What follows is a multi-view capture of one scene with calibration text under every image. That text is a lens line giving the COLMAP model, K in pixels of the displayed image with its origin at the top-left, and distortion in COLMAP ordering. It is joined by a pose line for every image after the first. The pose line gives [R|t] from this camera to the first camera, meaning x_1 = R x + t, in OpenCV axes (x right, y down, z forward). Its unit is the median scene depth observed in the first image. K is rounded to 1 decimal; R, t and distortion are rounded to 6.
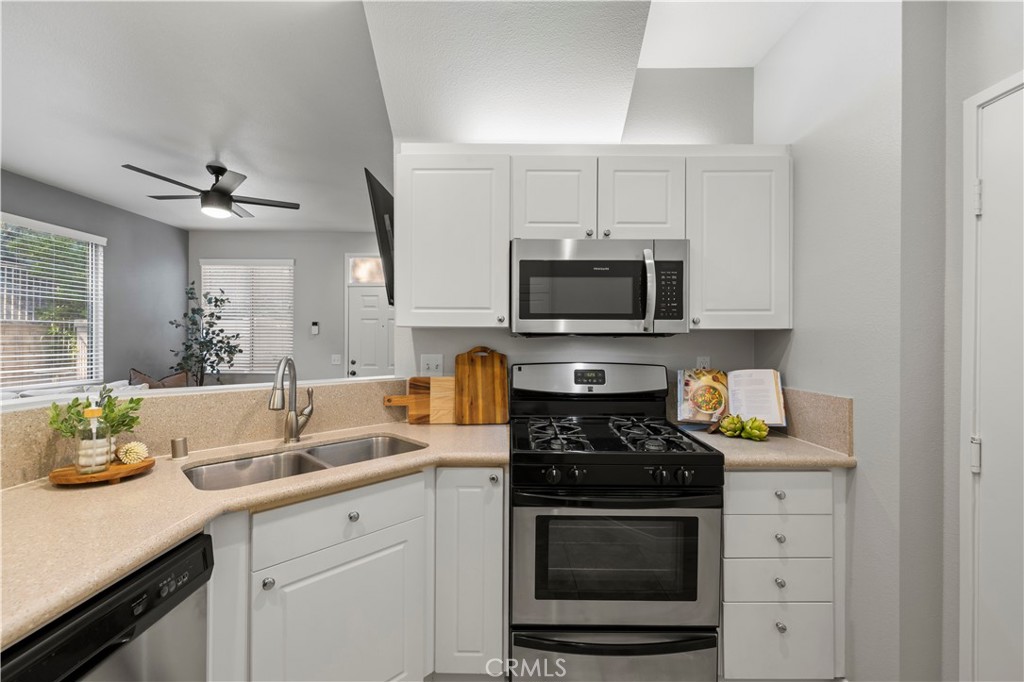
lens RADIAL K [[431.7, 0, 508.4], [0, 431.7, 340.4], [0, 0, 1]] dist [0.002112, -0.000112]
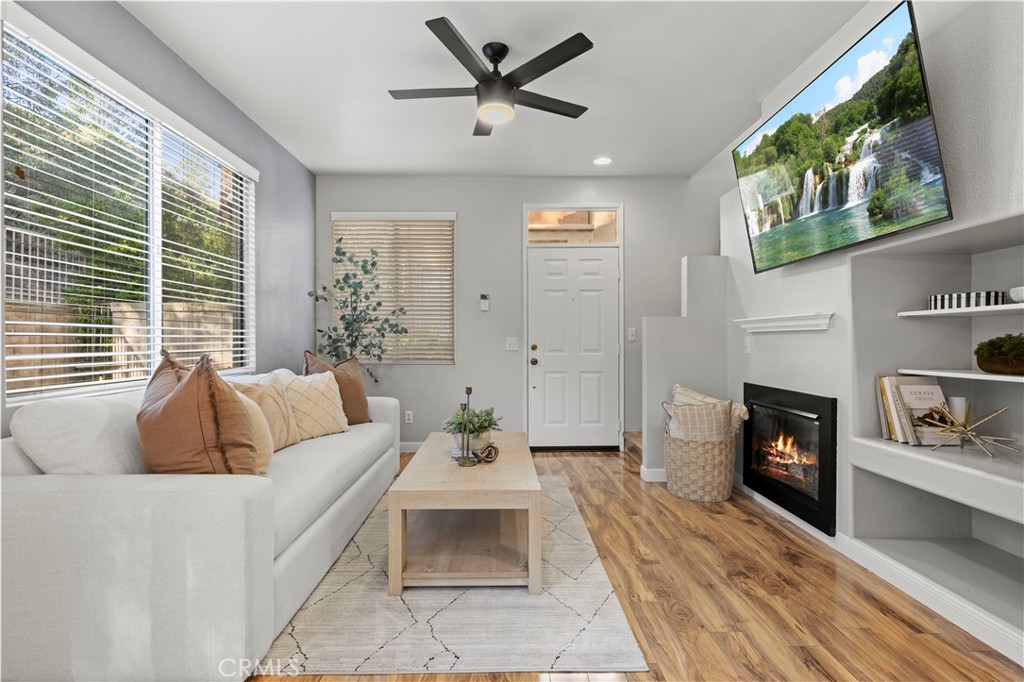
lens RADIAL K [[482.5, 0, 507.5], [0, 482.5, 341.3], [0, 0, 1]] dist [-0.006864, 0.001222]
pose [[0.999812, -0.007062, 0.018054, -1.257842], [0.007061, 0.999975, 0.000126, 0.117771], [-0.018055, 0.000002, 0.999837, 0.455116]]
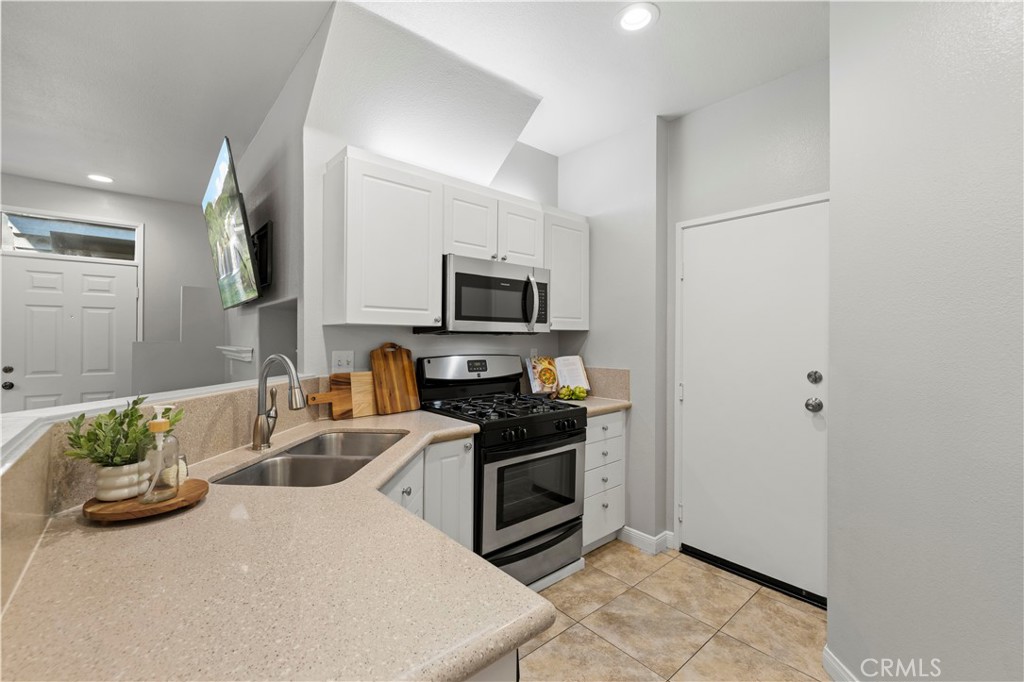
lens RADIAL K [[431.7, 0, 506.6], [0, 431.7, 335.1], [0, 0, 1]] dist [0.002112, -0.000112]
pose [[0.752778, 0.004670, 0.658257, -0.654937], [-0.001374, 0.999984, -0.005523, 0.000720], [-0.658273, 0.003253, 0.752773, -0.023442]]
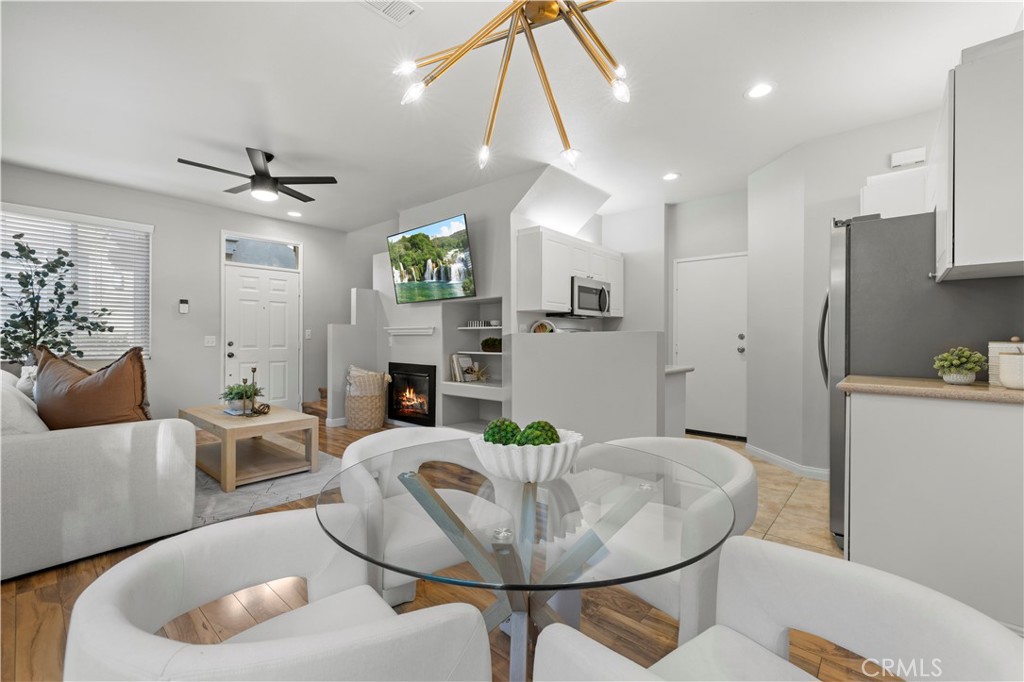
lens RADIAL K [[431.7, 0, 507.6], [0, 431.7, 336.5], [0, 0, 1]] dist [0.002112, -0.000112]
pose [[0.652193, 0.001312, 0.758052, -2.053577], [0.001107, 0.999996, -0.002683, 0.112283], [-0.758052, 0.002589, 0.652189, -0.300040]]
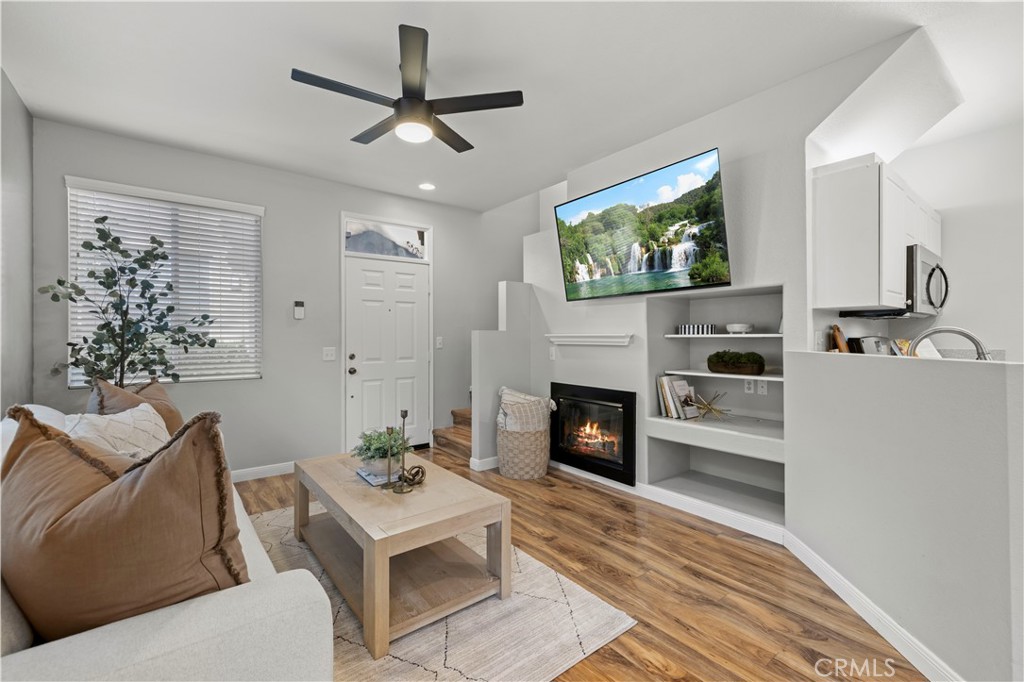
lens RADIAL K [[431.7, 0, 507.0], [0, 431.7, 333.1], [0, 0, 1]] dist [0.002112, -0.000112]
pose [[0.783665, -0.002182, 0.621180, -1.841569], [0.006849, 0.999963, -0.005129, 0.044826], [-0.621146, 0.008274, 0.783651, 0.708140]]
